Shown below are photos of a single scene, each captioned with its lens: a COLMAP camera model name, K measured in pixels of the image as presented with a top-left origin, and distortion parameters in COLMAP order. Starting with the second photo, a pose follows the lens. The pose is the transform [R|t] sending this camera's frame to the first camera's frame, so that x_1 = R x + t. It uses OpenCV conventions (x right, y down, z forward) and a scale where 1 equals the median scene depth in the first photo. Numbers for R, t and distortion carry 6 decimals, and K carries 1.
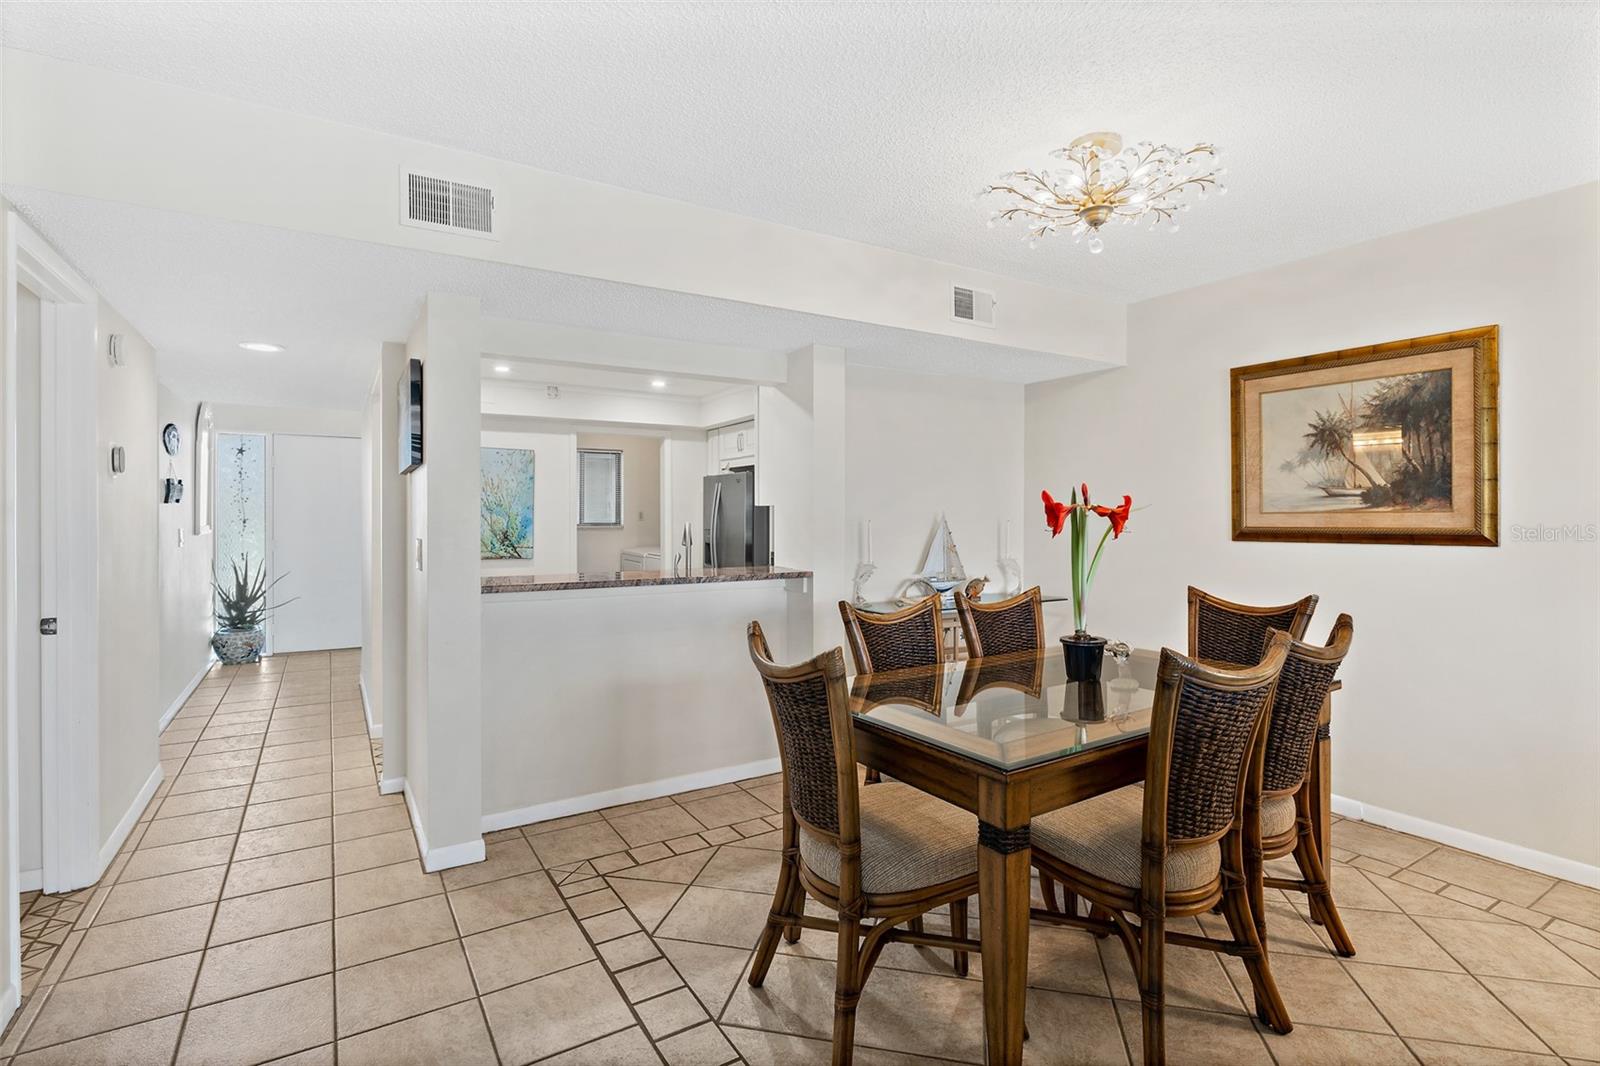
lens RADIAL K [[747.7, 0, 792.8], [0, 747.7, 526.8], [0, 0, 1]] dist [-0.013286, 0.000241]
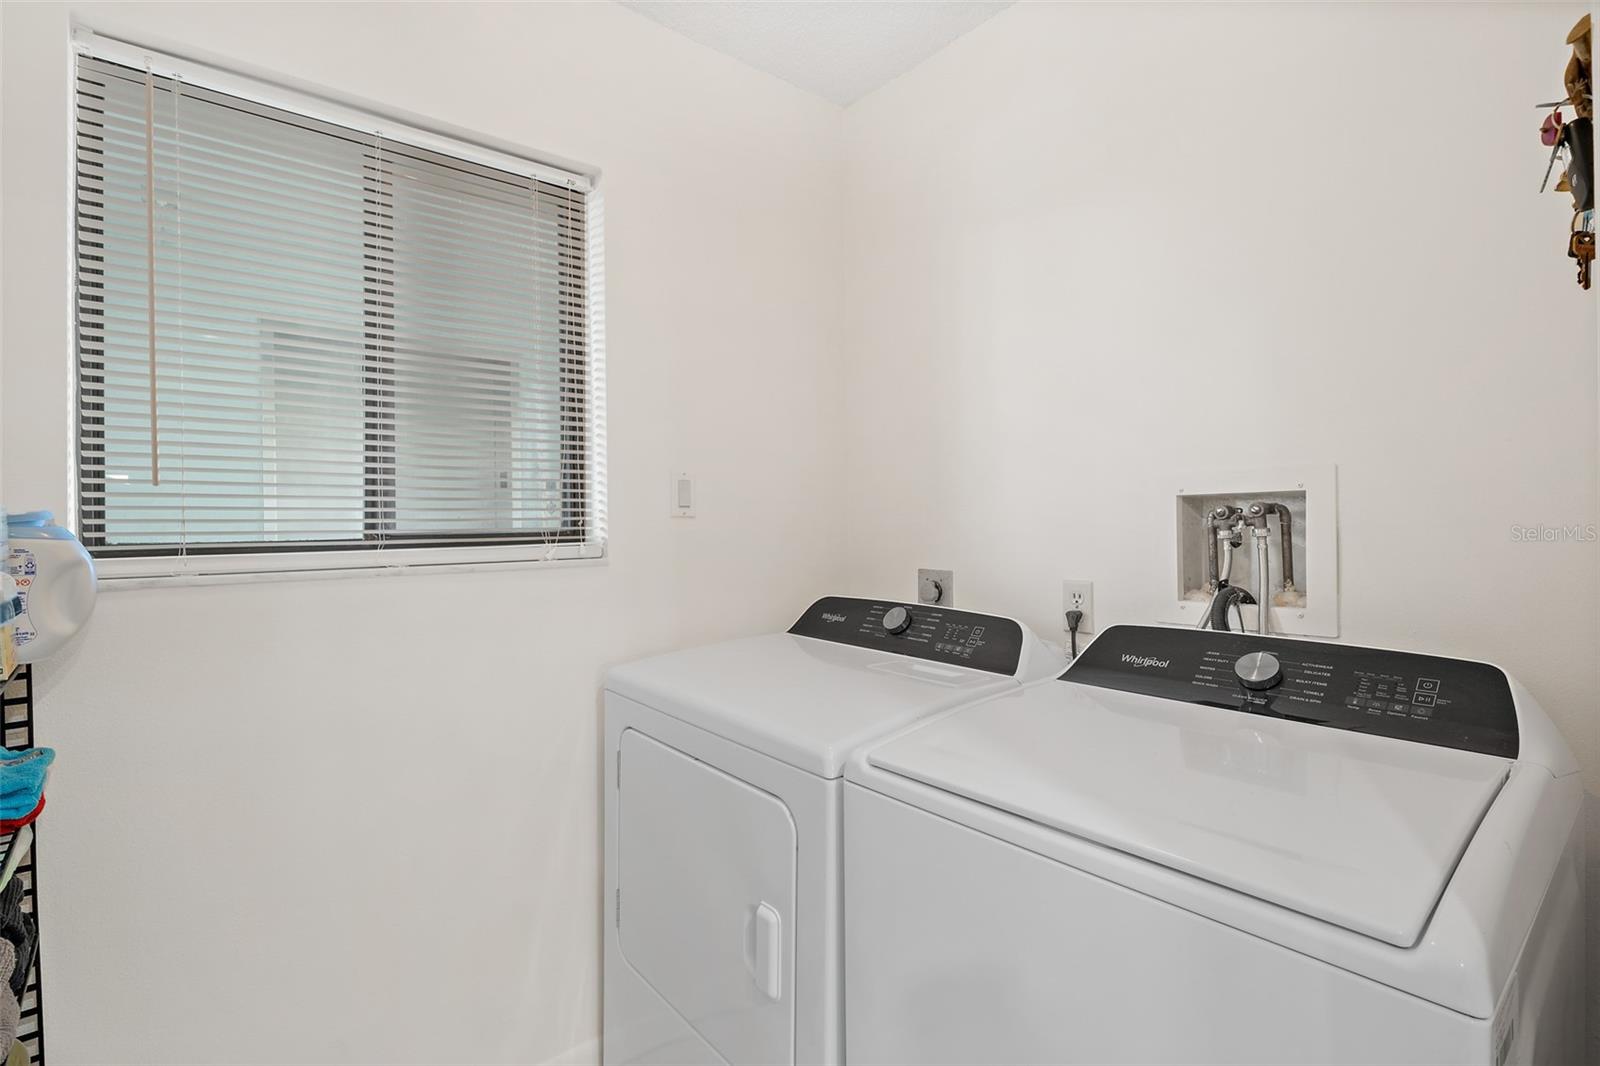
lens RADIAL K [[747.7, 0, 803.6], [0, 747.7, 515.6], [0, 0, 1]] dist [-0.013286, 0.000241]
pose [[0.983837, -0.005281, 0.178991, -0.283197], [0.007808, 0.999880, -0.013416, -0.008036], [-0.178898, 0.014597, 0.983759, 1.078532]]
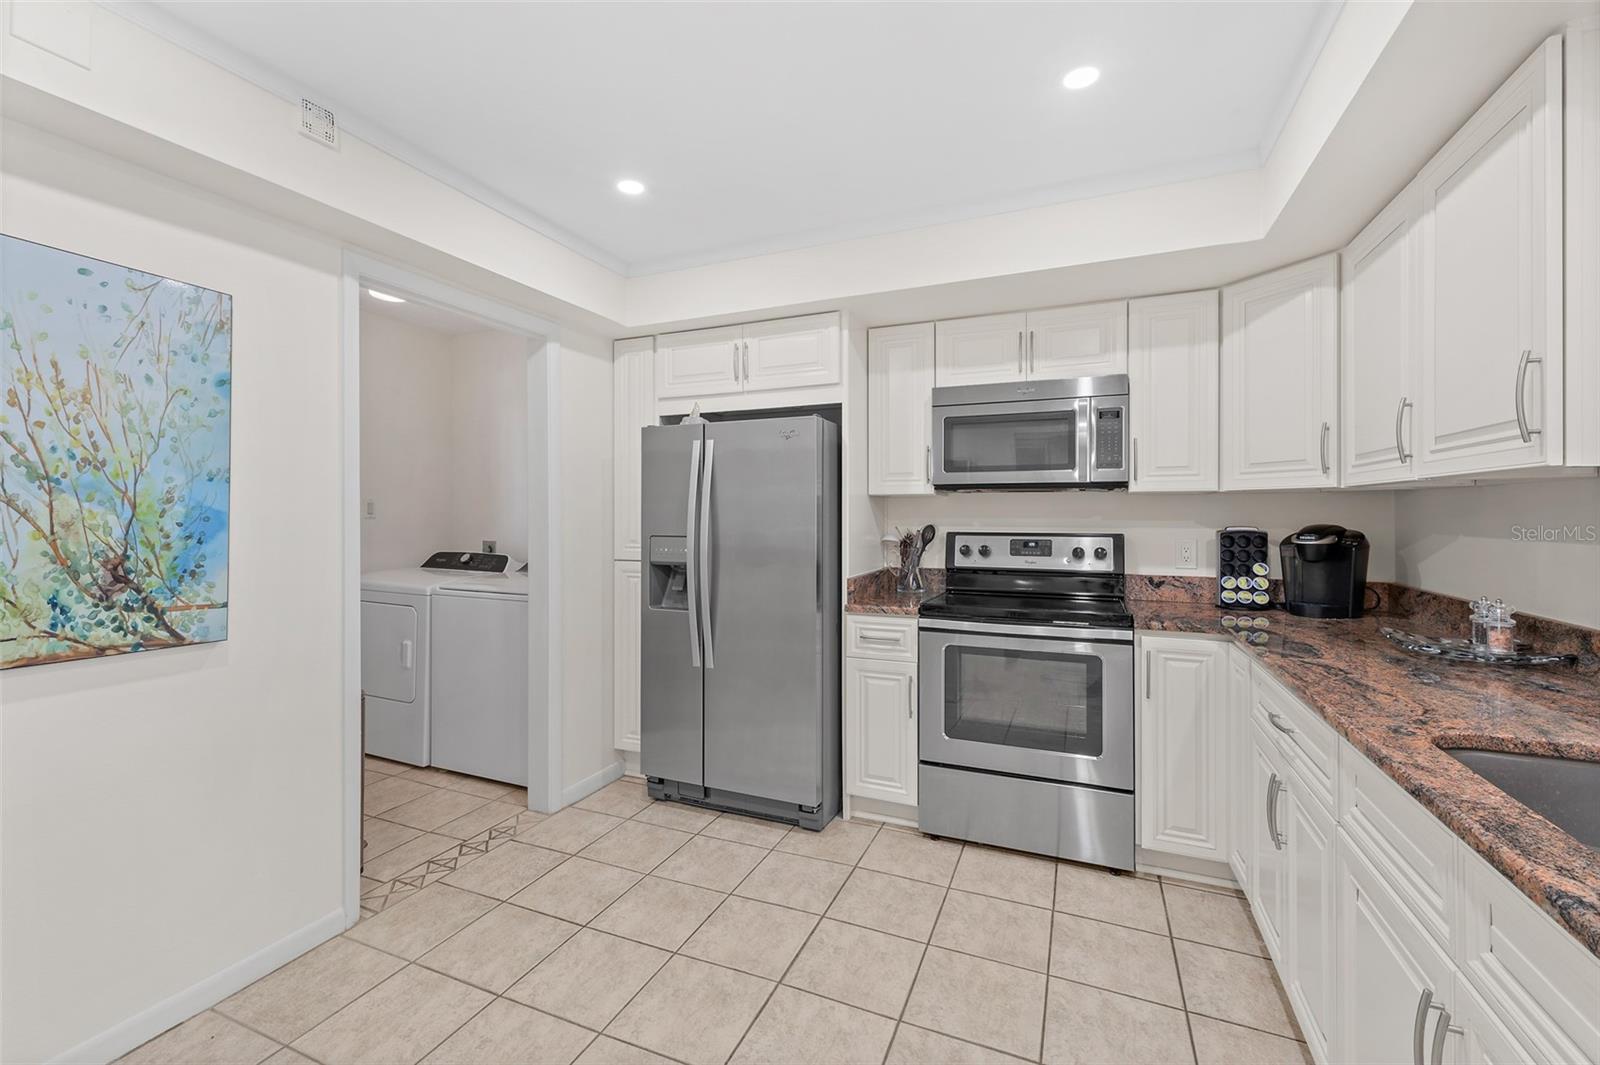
lens RADIAL K [[678.0, 0, 788.7], [0, 678.0, 522.4], [0, 0, 1]] dist [0.001914, 0.001482]
pose [[0.816174, -0.002588, 0.577800, -0.324019], [0.004255, 0.999990, -0.001531, -0.005386], [-0.577791, 0.003708, 0.816177, 0.637475]]
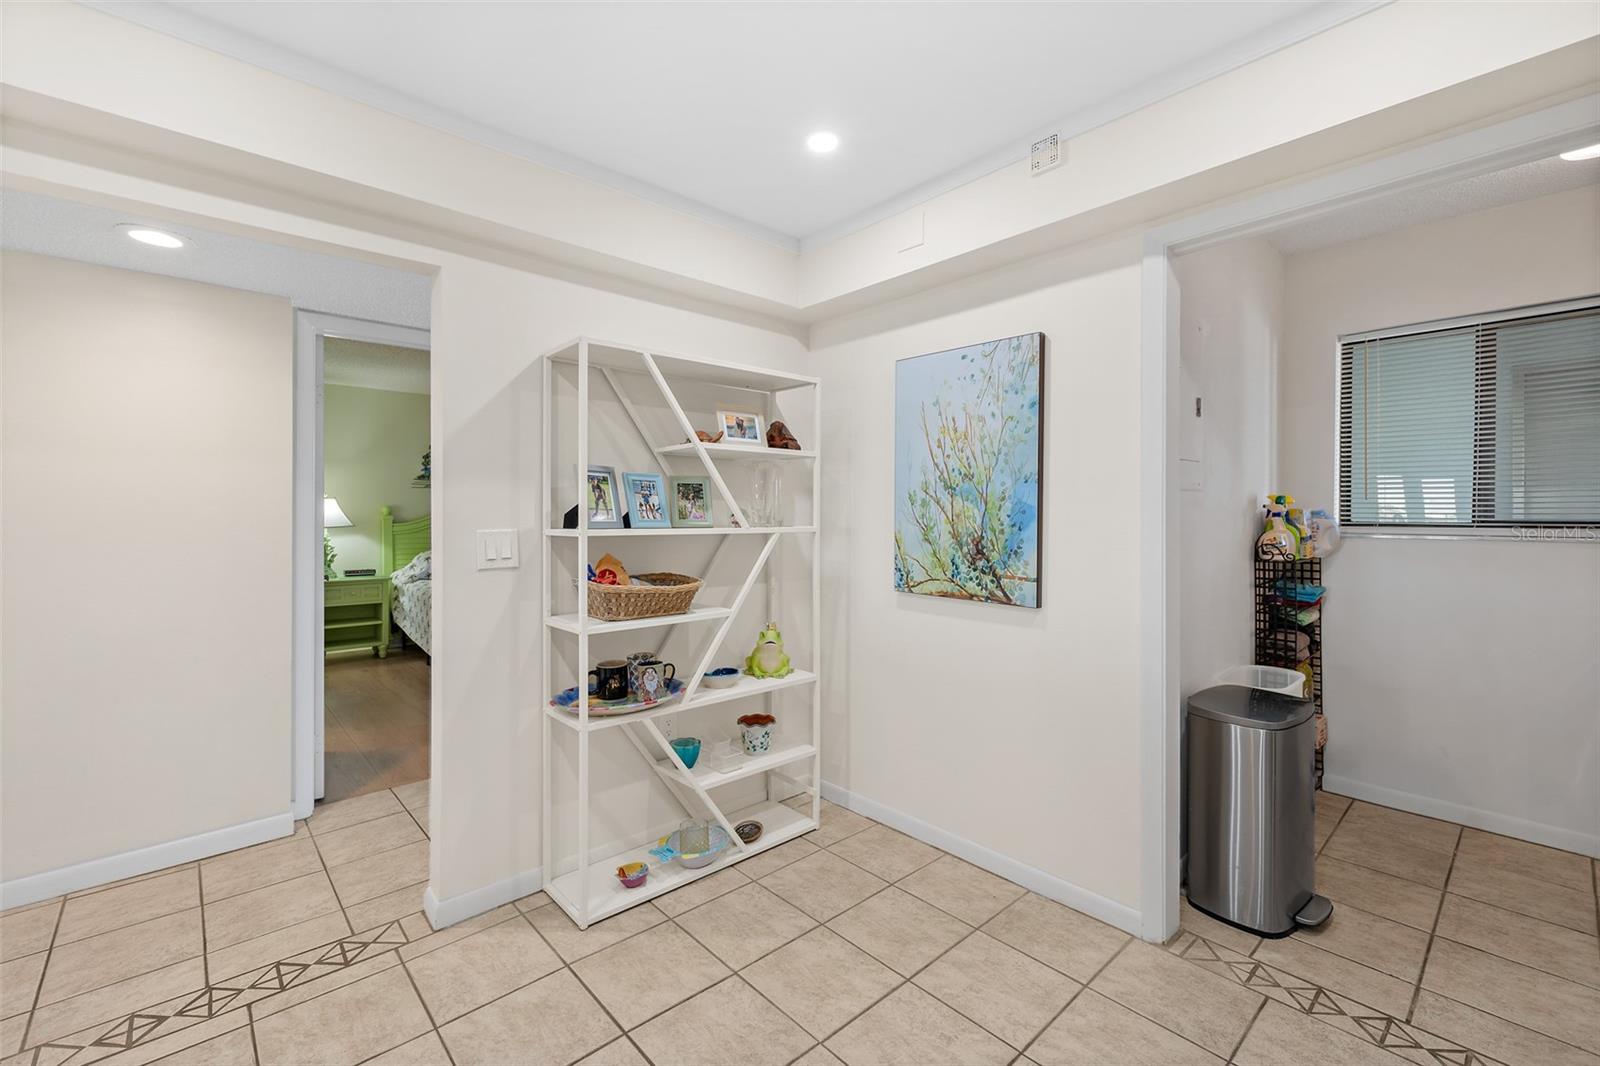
lens RADIAL K [[678.0, 0, 788.4], [0, 678.0, 521.7], [0, 0, 1]] dist [0.001914, 0.001482]
pose [[0.185258, 0.013326, -0.982599, -0.021776], [-0.010500, 0.999878, 0.011581, -0.005914], [0.982634, 0.008172, 0.185376, 0.813826]]
